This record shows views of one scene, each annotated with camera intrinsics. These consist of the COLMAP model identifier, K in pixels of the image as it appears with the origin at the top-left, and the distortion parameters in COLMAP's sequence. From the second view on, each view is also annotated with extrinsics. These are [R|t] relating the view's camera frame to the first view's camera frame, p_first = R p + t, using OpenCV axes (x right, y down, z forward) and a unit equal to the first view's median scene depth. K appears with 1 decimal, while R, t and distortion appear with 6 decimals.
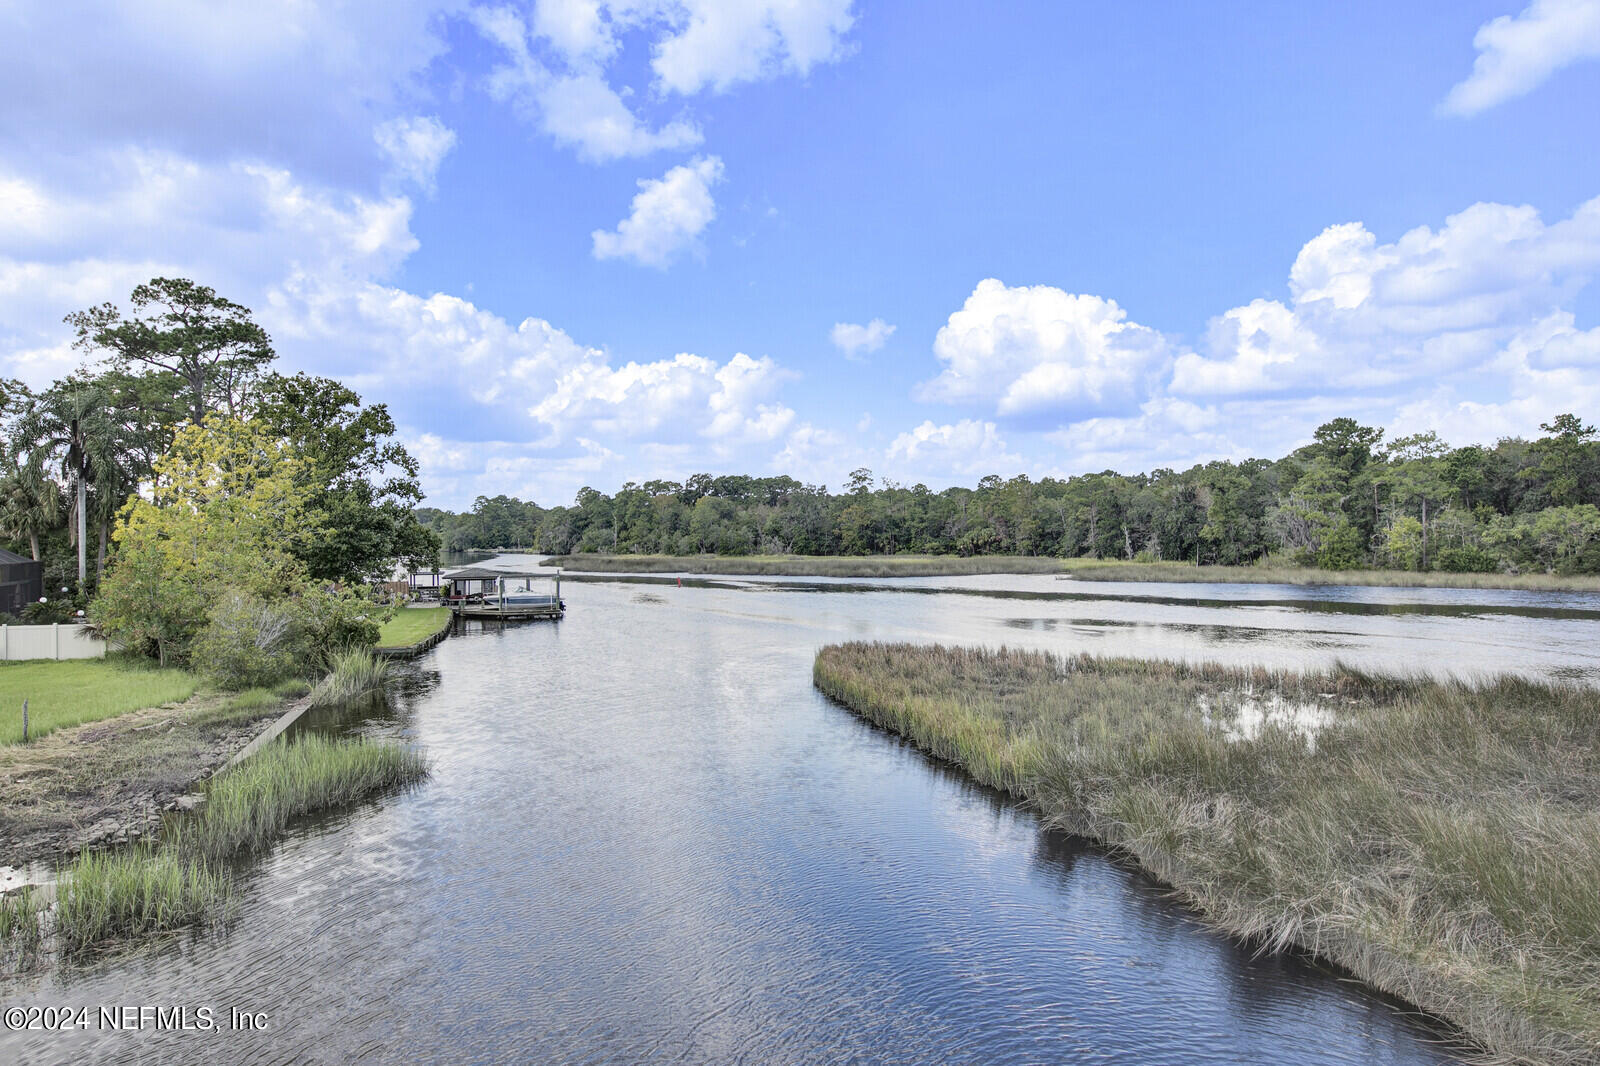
lens RADIAL K [[940.0, 0, 814.9], [0, 940.0, 534.4], [0, 0, 1]] dist [-0.011591, 0.013413]
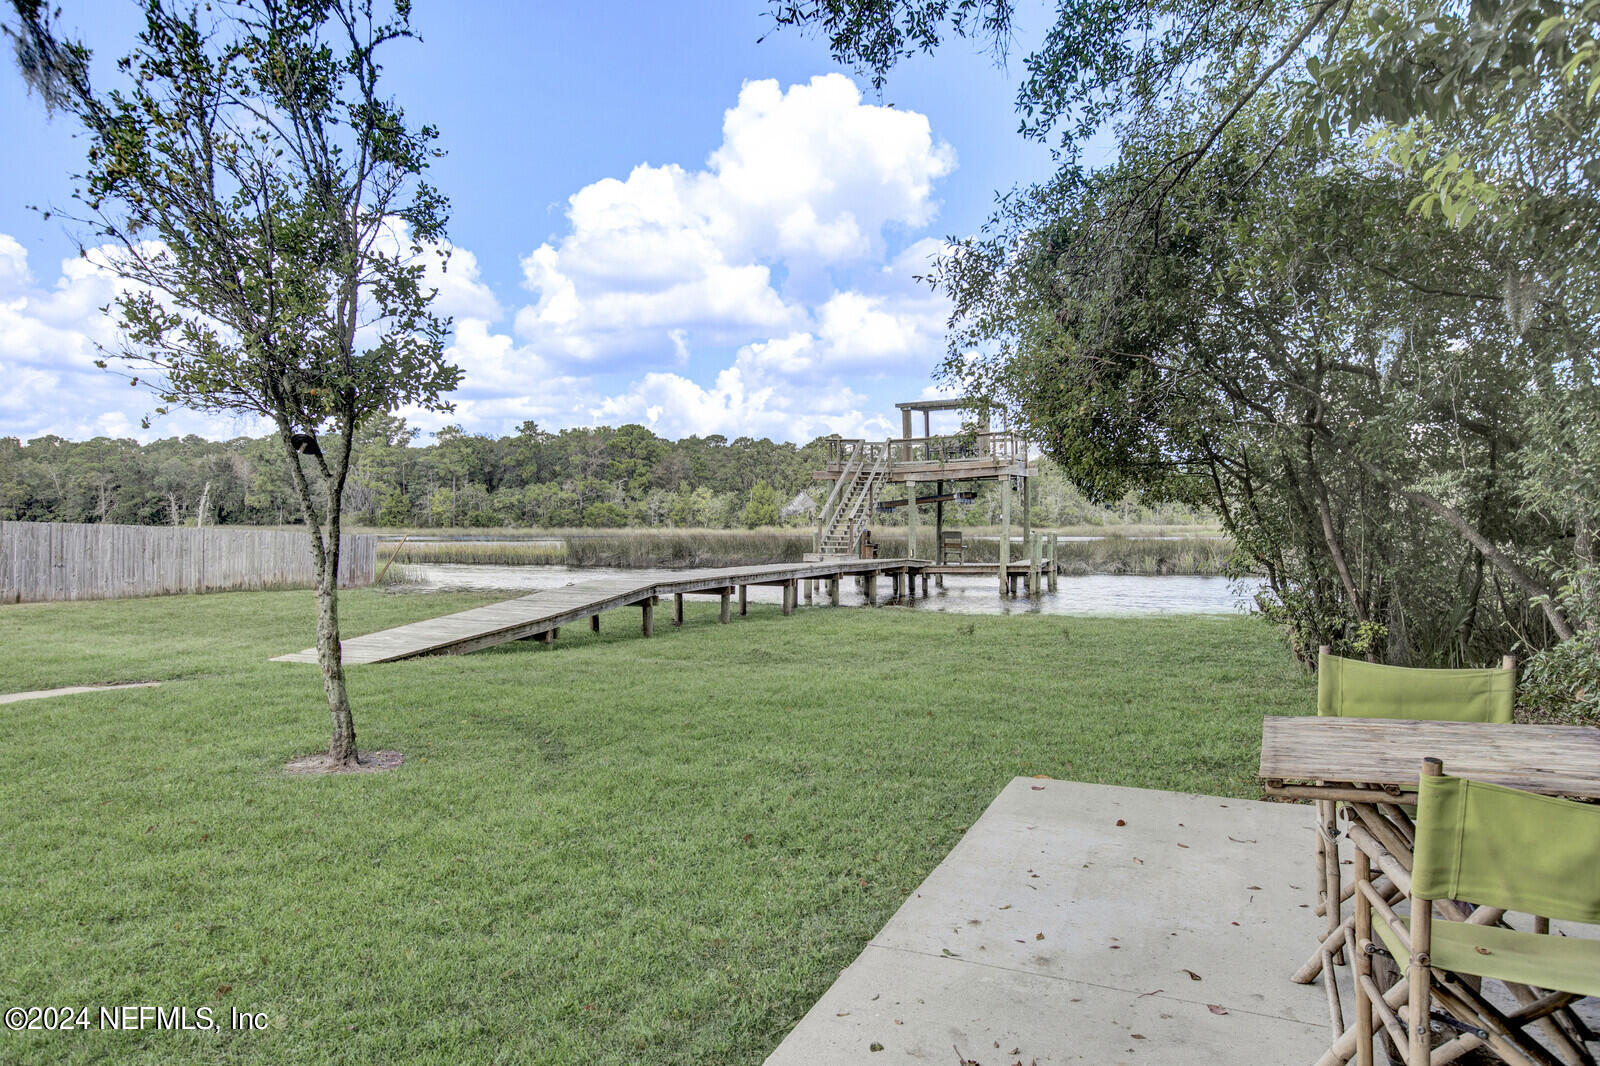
lens RADIAL K [[1055.5, 0, 799.5], [0, 1055.5, 523.4], [0, 0, 1]] dist [0.002139, 0.010402]
pose [[0.539983, 0.000588, 0.841675, -0.323673], [-0.003629, 0.999992, 0.001630, 0.024445], [-0.841668, -0.003935, 0.539981, -0.214792]]
